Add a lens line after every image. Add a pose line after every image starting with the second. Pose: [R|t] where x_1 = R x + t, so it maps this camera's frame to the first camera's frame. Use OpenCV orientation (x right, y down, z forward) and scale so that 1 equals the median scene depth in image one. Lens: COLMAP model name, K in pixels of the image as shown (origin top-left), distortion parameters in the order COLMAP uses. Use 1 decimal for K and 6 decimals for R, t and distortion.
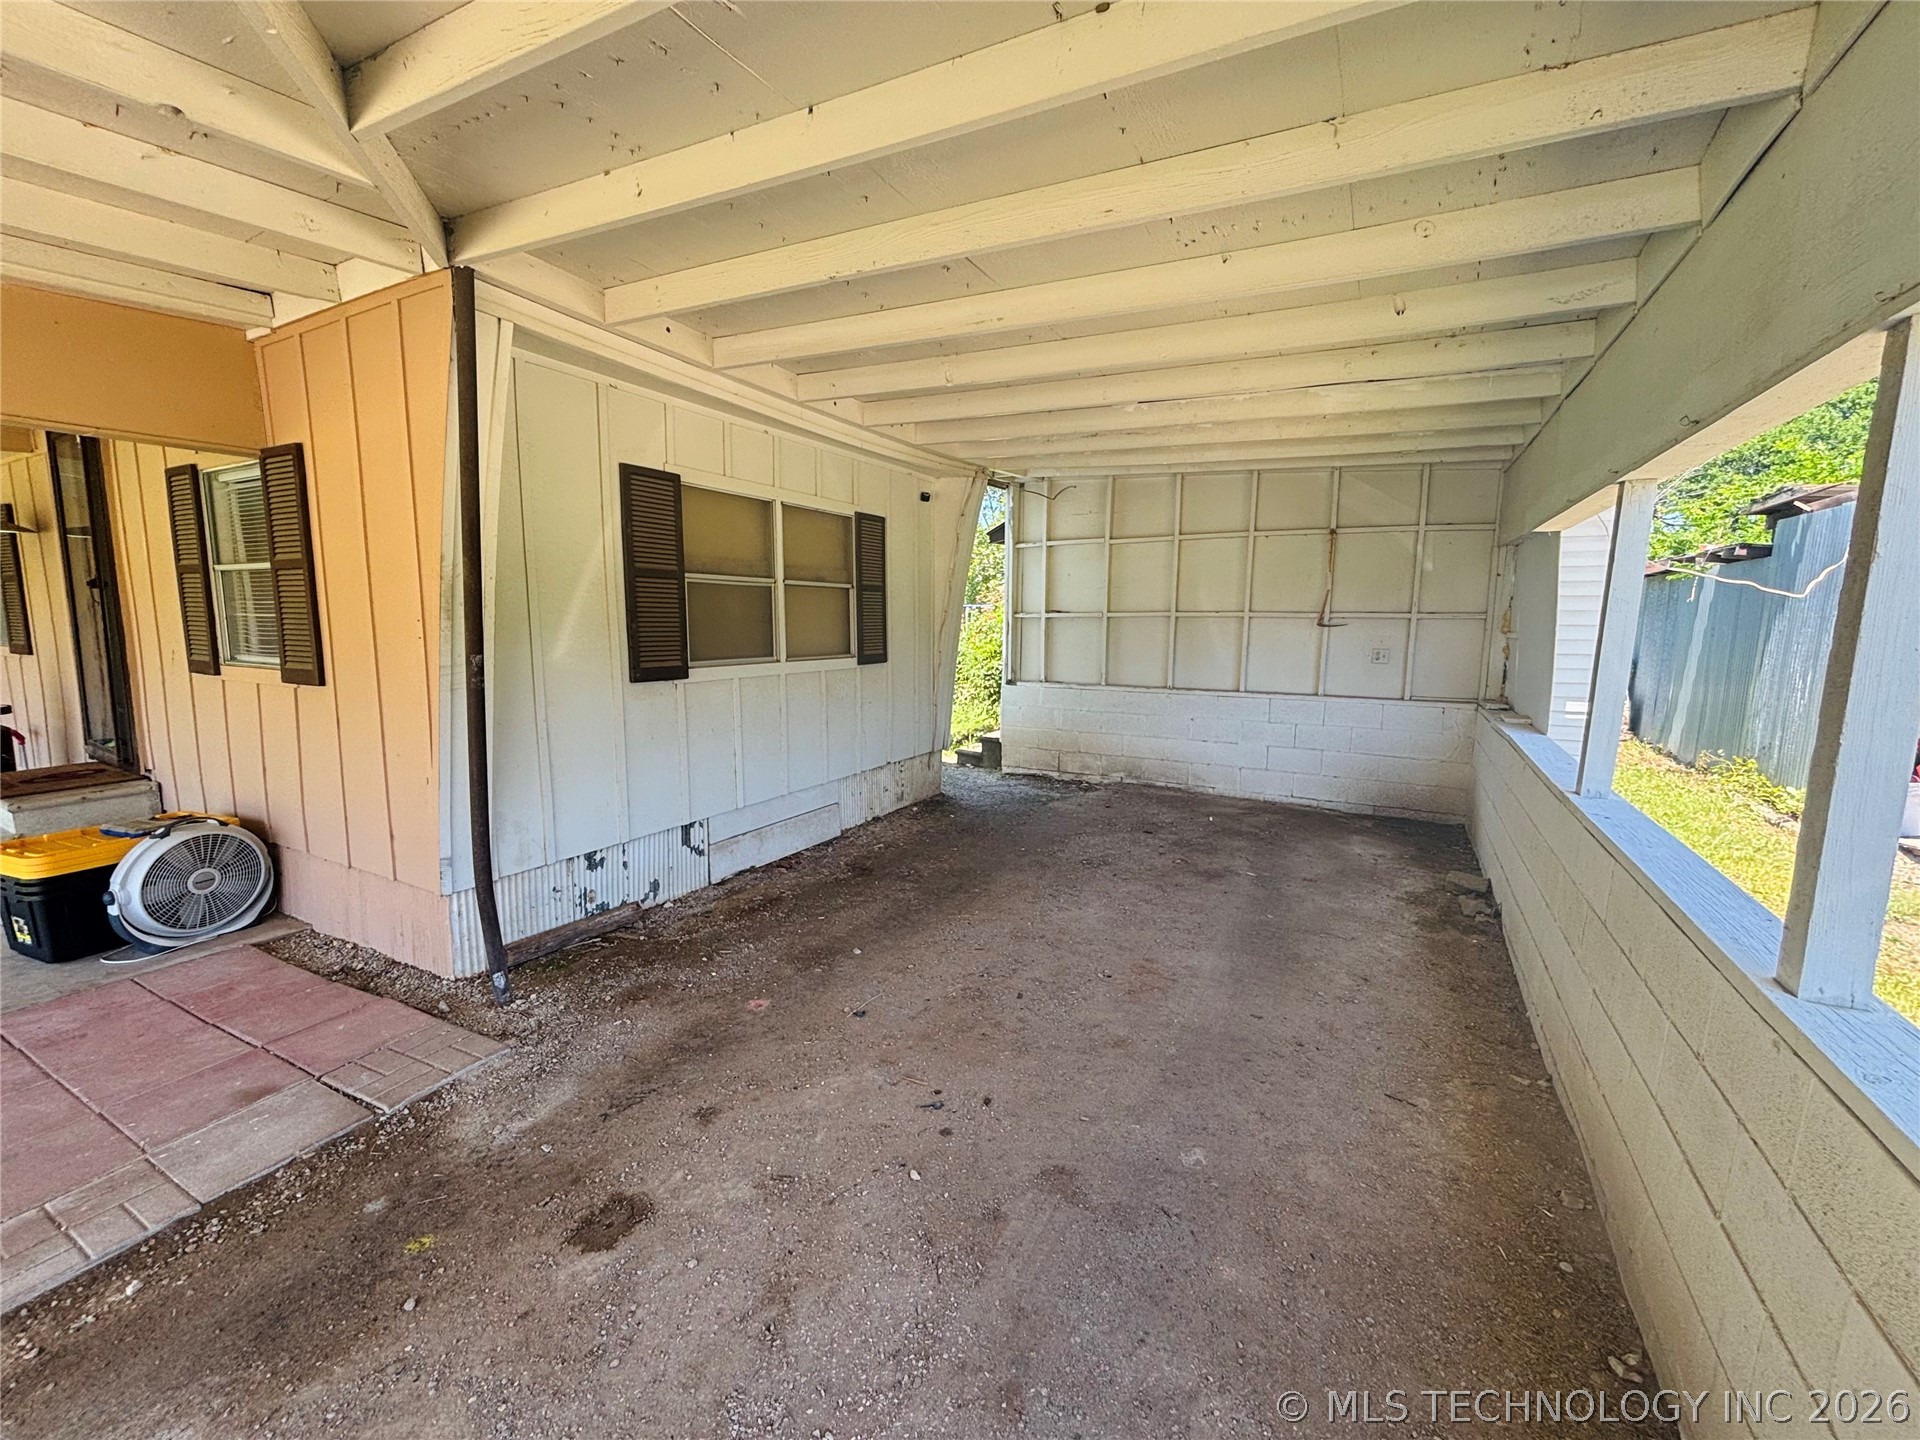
lens RADIAL K [[777.4, 0, 954.4], [0, 777.4, 719.3], [0, 0, 1]] dist [0.000492, -0.000209]
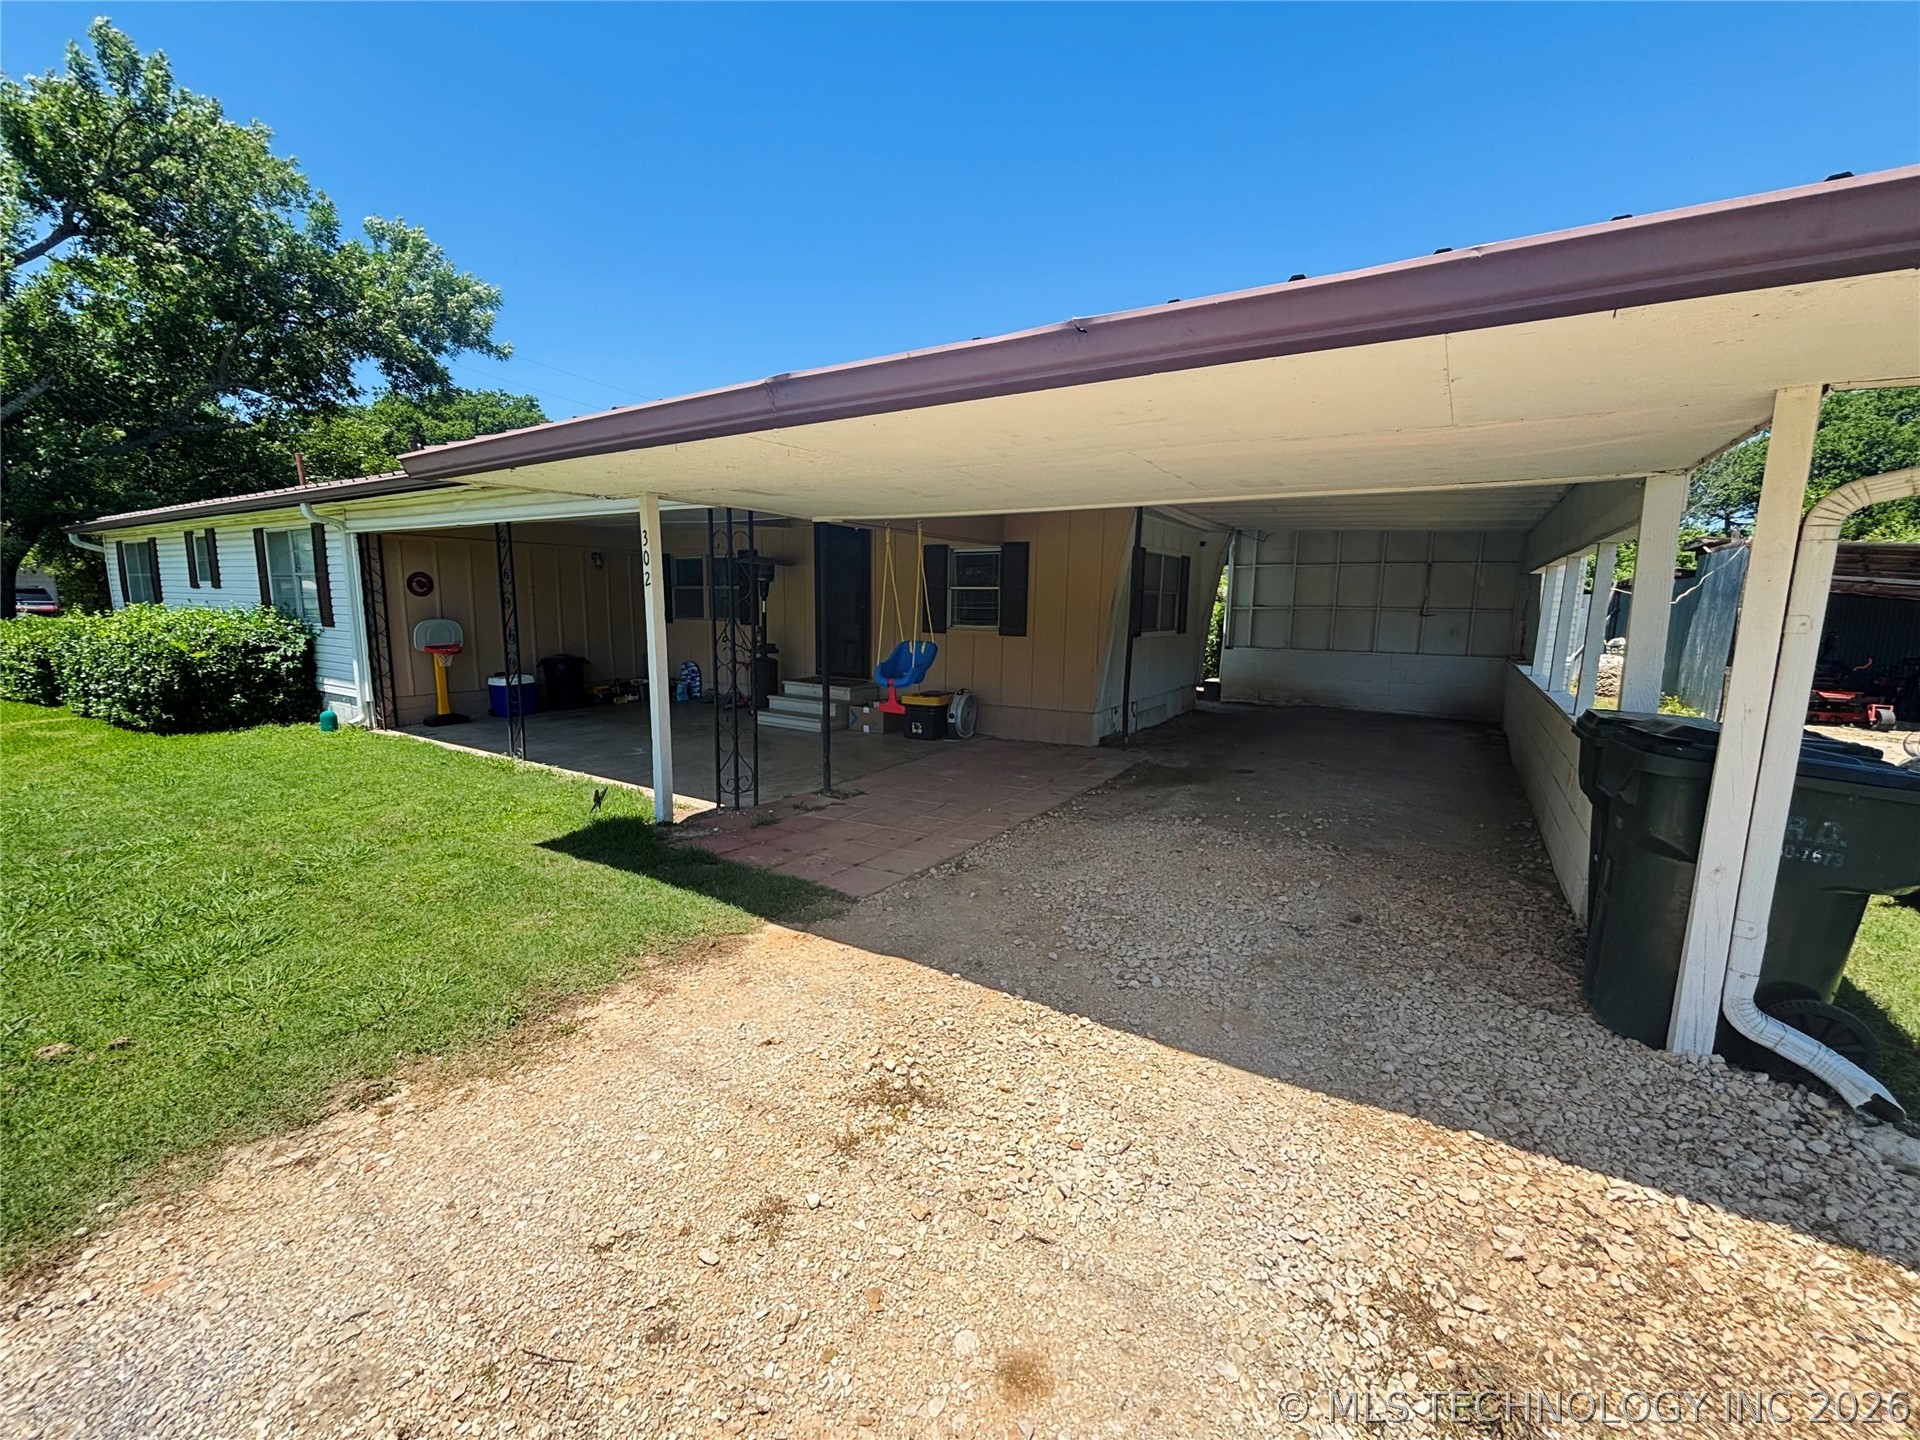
lens RADIAL K [[777.4, 0, 954.4], [0, 777.4, 719.3], [0, 0, 1]] dist [0.000492, -0.000209]
pose [[0.998253, 0.016498, -0.056734, -0.857178], [-0.015629, 0.999754, 0.015731, 0.186105], [0.056980, -0.014817, 0.998265, -1.482297]]
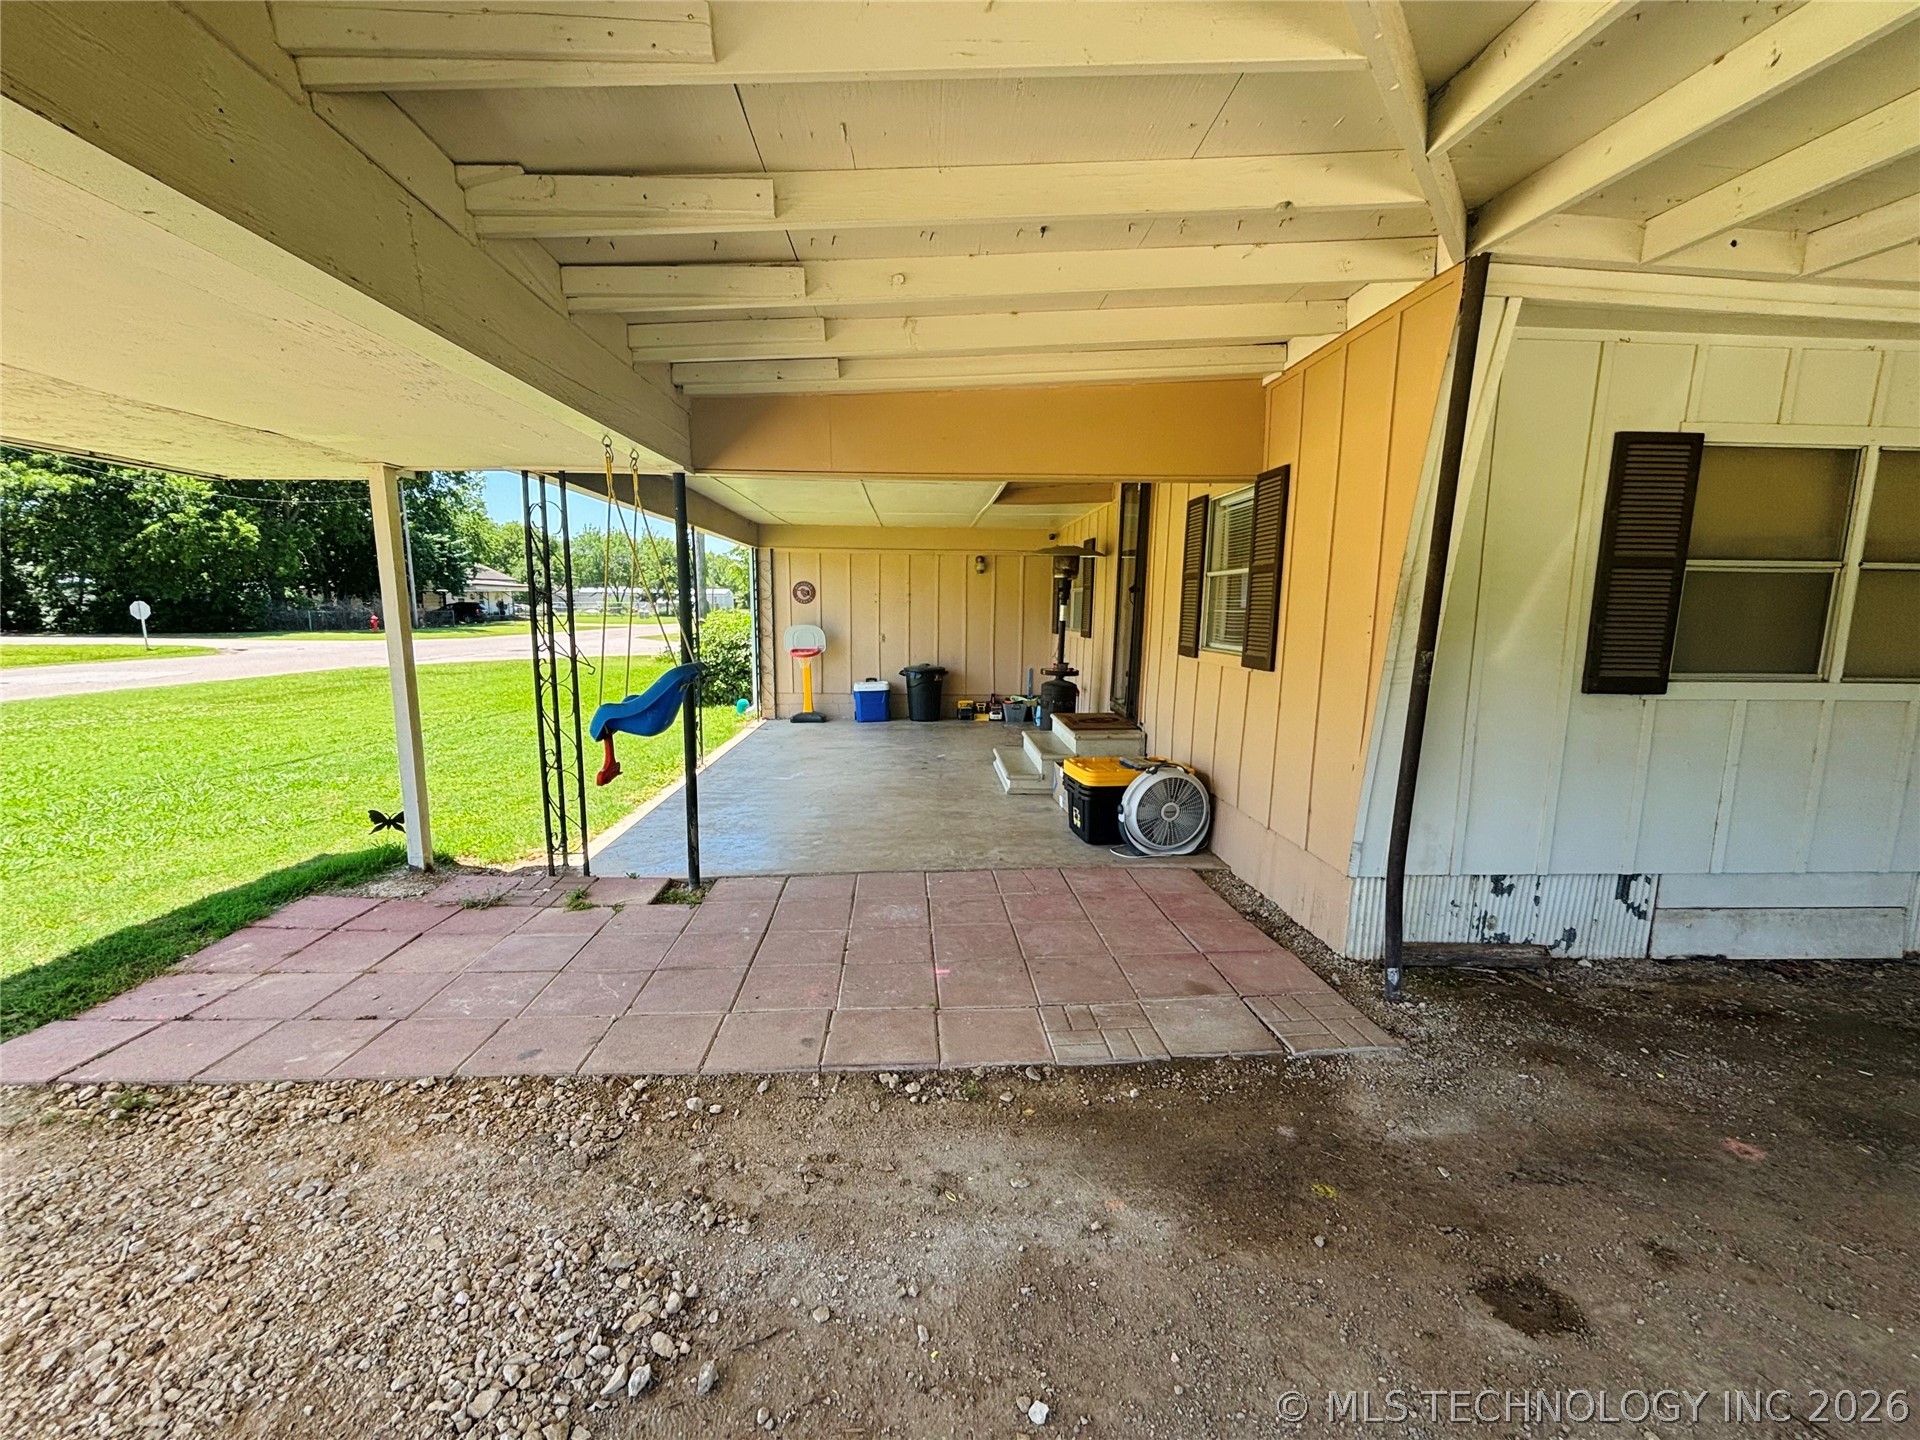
lens RADIAL K [[777.4, 0, 954.4], [0, 777.4, 719.3], [0, 0, 1]] dist [0.000492, -0.000209]
pose [[0.530257, 0.121899, -0.839028, -0.069320], [-0.120189, 0.990424, 0.067936, 0.006478], [0.839275, 0.064818, 0.539830, -0.031845]]
